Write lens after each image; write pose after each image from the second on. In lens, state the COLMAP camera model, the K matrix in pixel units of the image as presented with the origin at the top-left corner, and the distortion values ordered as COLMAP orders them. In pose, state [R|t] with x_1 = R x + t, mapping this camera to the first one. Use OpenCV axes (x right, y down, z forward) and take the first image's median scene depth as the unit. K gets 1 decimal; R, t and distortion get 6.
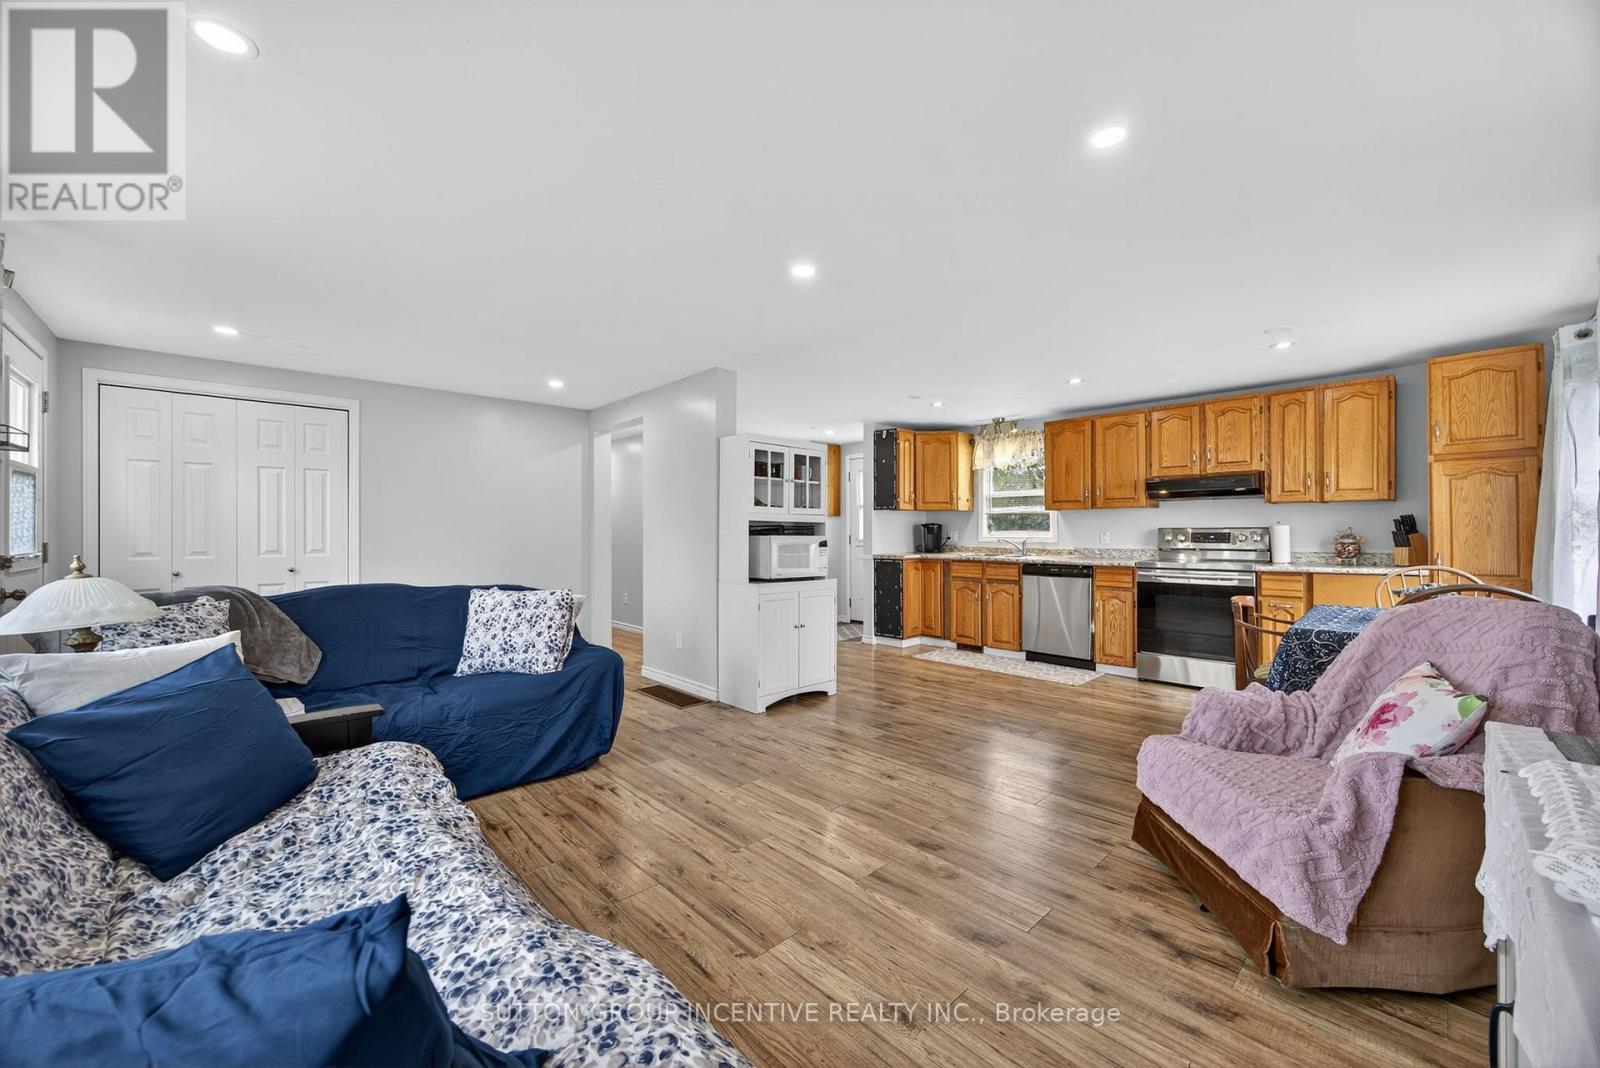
lens RADIAL K [[616.0, 0, 804.6], [0, 616.0, 531.6], [0, 0, 1]] dist [-0.024323, 0.006478]
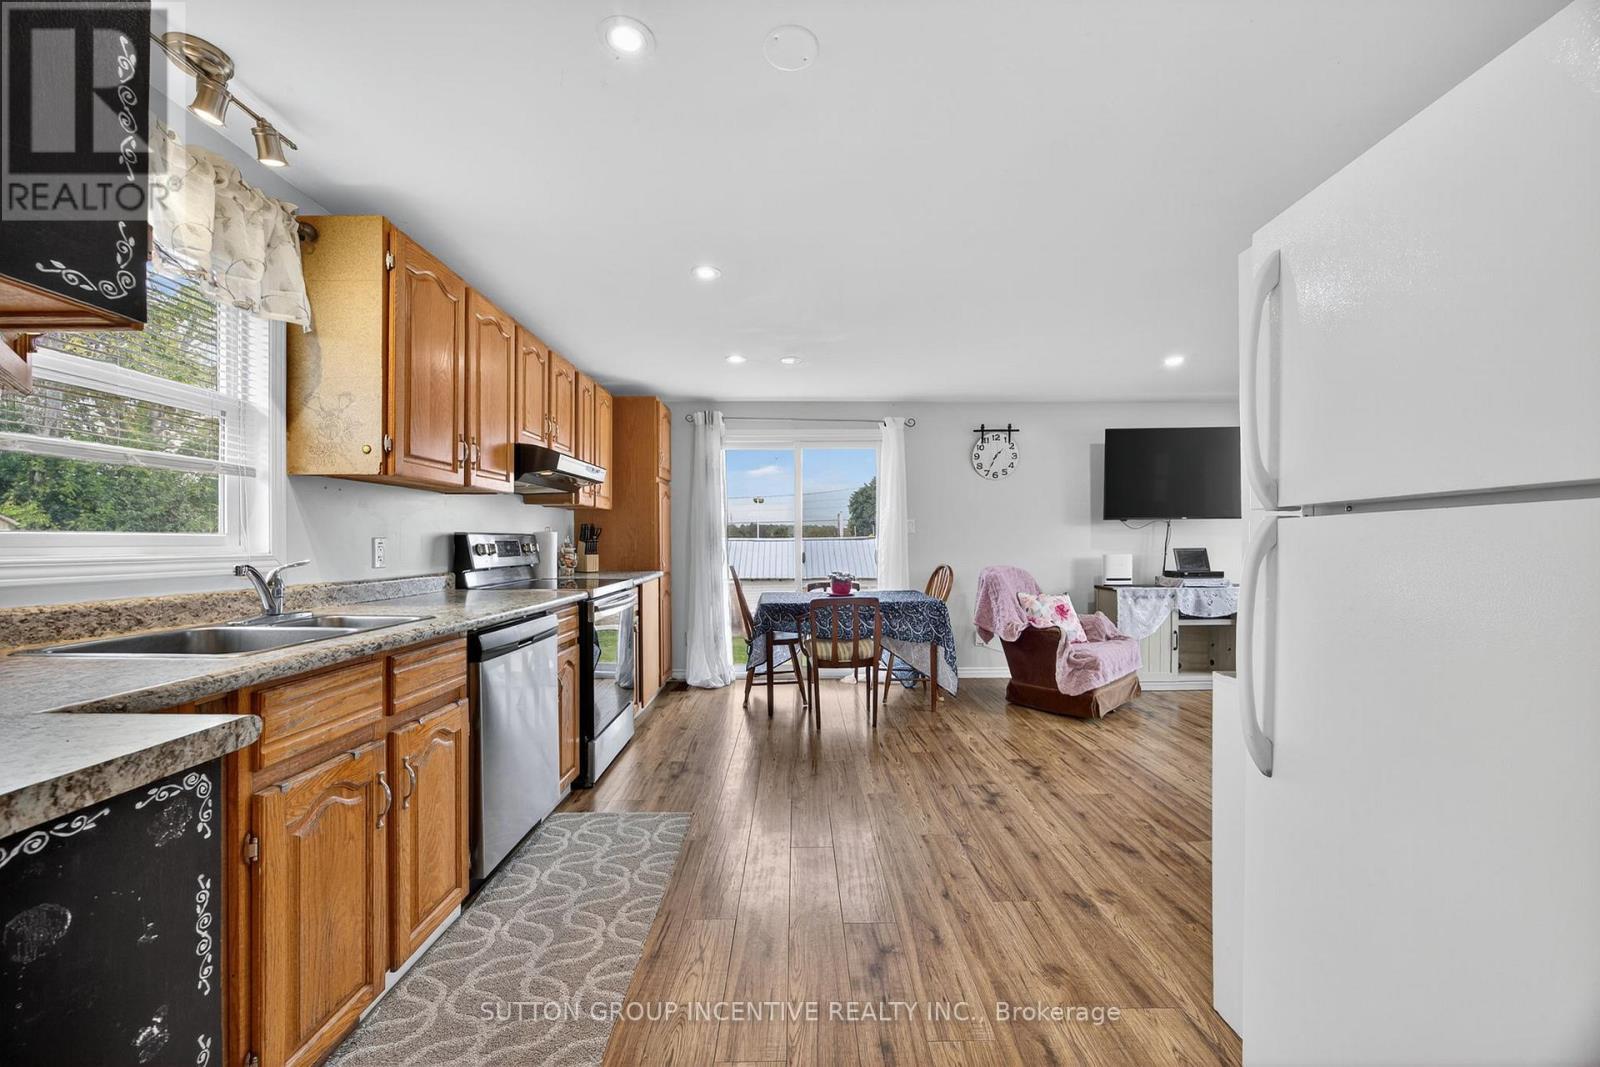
lens RADIAL K [[616.0, 0, 802.1], [0, 616.0, 539.0], [0, 0, 1]] dist [-0.024323, 0.006478]
pose [[-0.734924, 0.003872, 0.678138, -0.009603], [-0.000118, 0.999983, -0.005837, 0.003194], [-0.678149, -0.004370, -0.734911, 1.209887]]
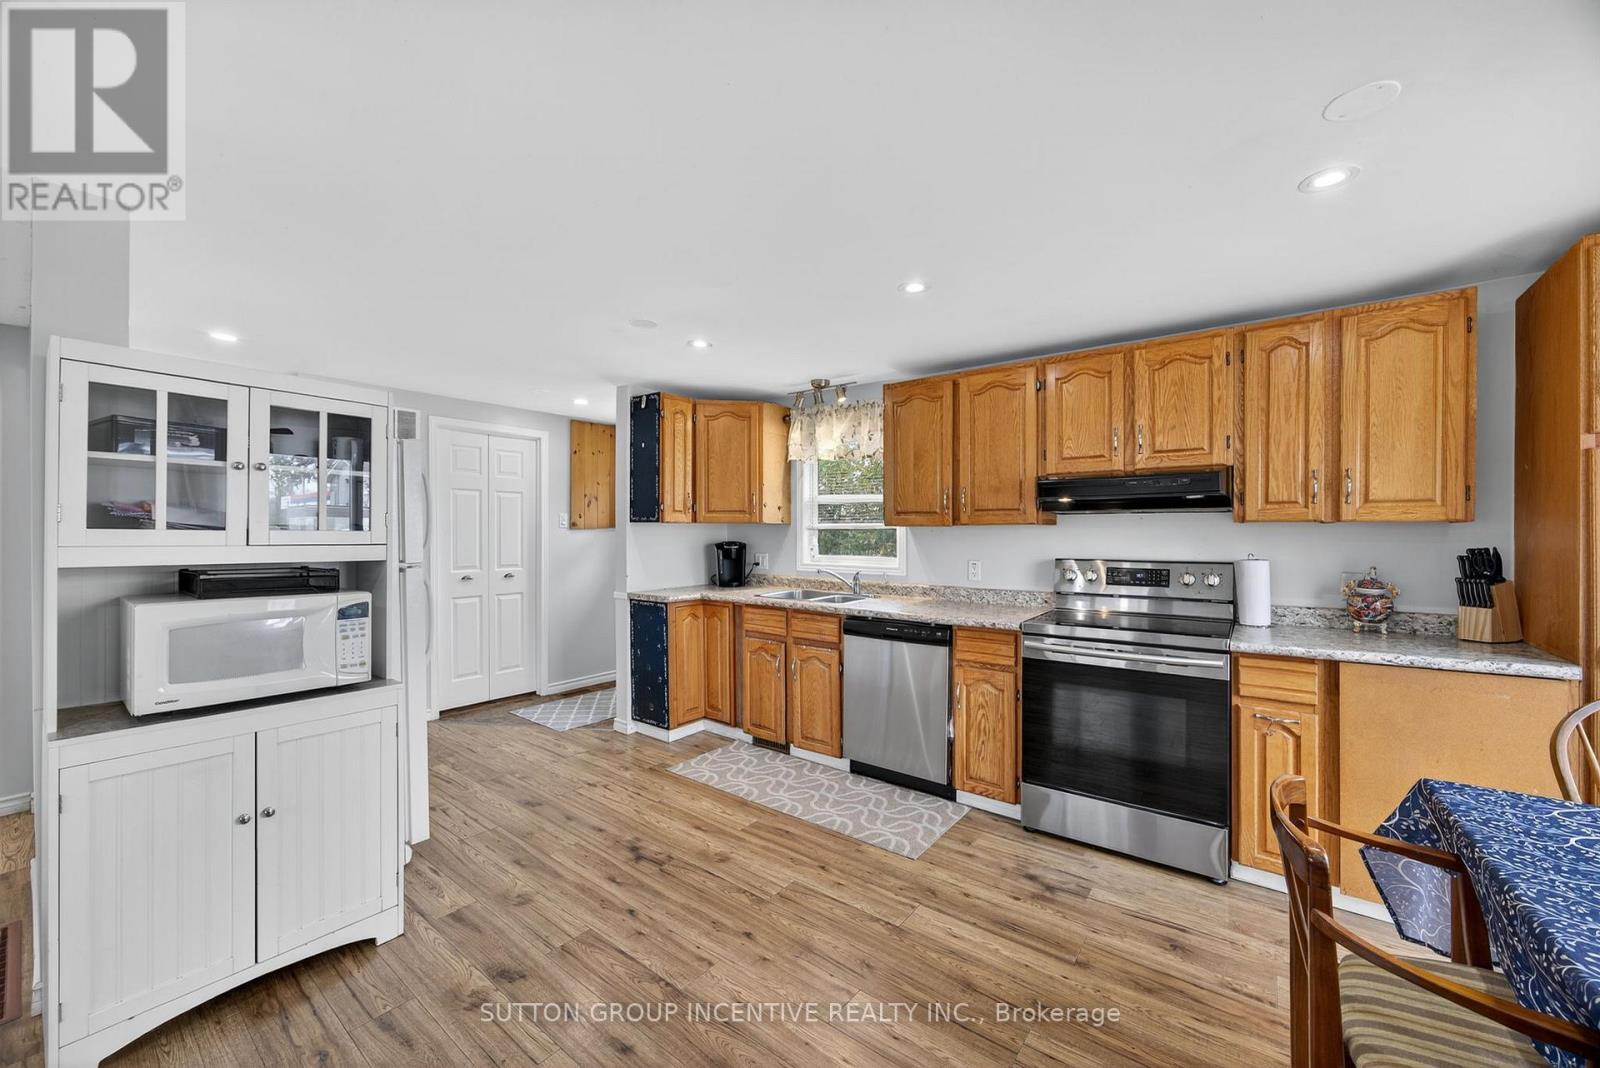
lens RADIAL K [[616.0, 0, 801.7], [0, 616.0, 534.2], [0, 0, 1]] dist [-0.024323, 0.006478]
pose [[0.987963, 0.002110, 0.154679, 0.235691], [-0.002725, 0.999989, 0.003759, -0.032199], [-0.154669, -0.004135, 0.987958, 0.437089]]
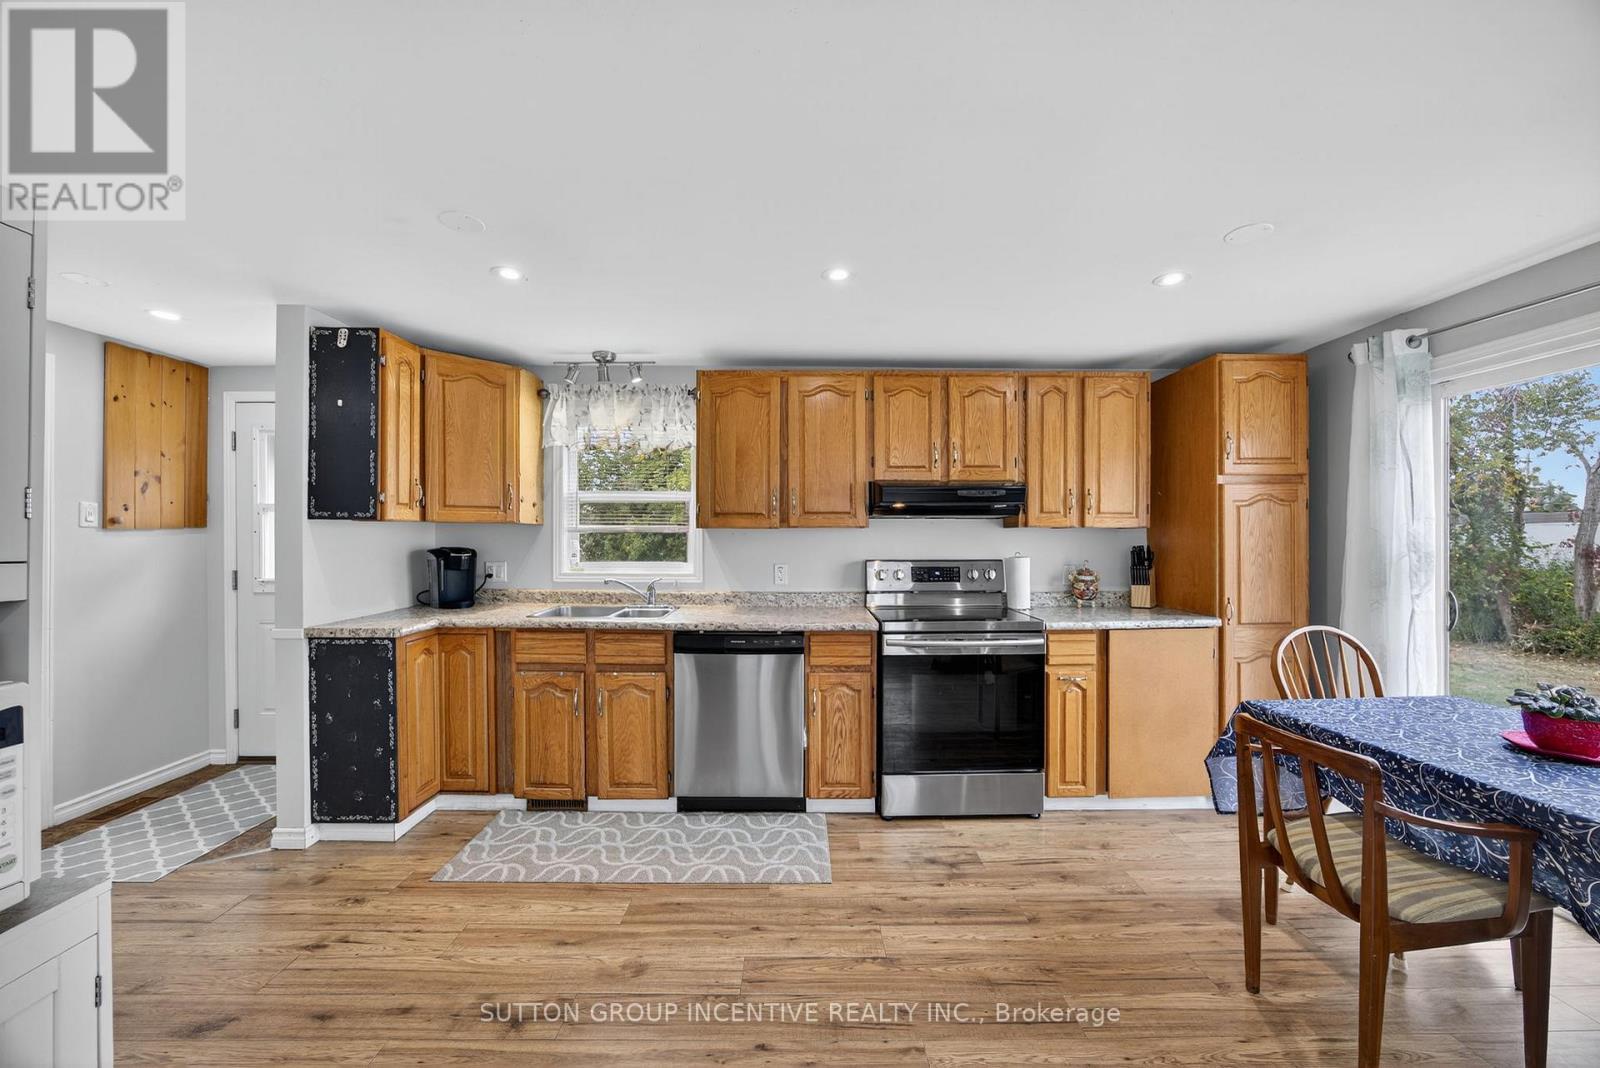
lens RADIAL K [[616.0, 0, 805.7], [0, 616.0, 535.9], [0, 0, 1]] dist [-0.024323, 0.006478]
pose [[0.681528, 0.001878, 0.731789, 0.052917], [-0.003234, 0.999995, 0.000446, -0.031752], [-0.731785, -0.002670, 0.681531, 0.604154]]
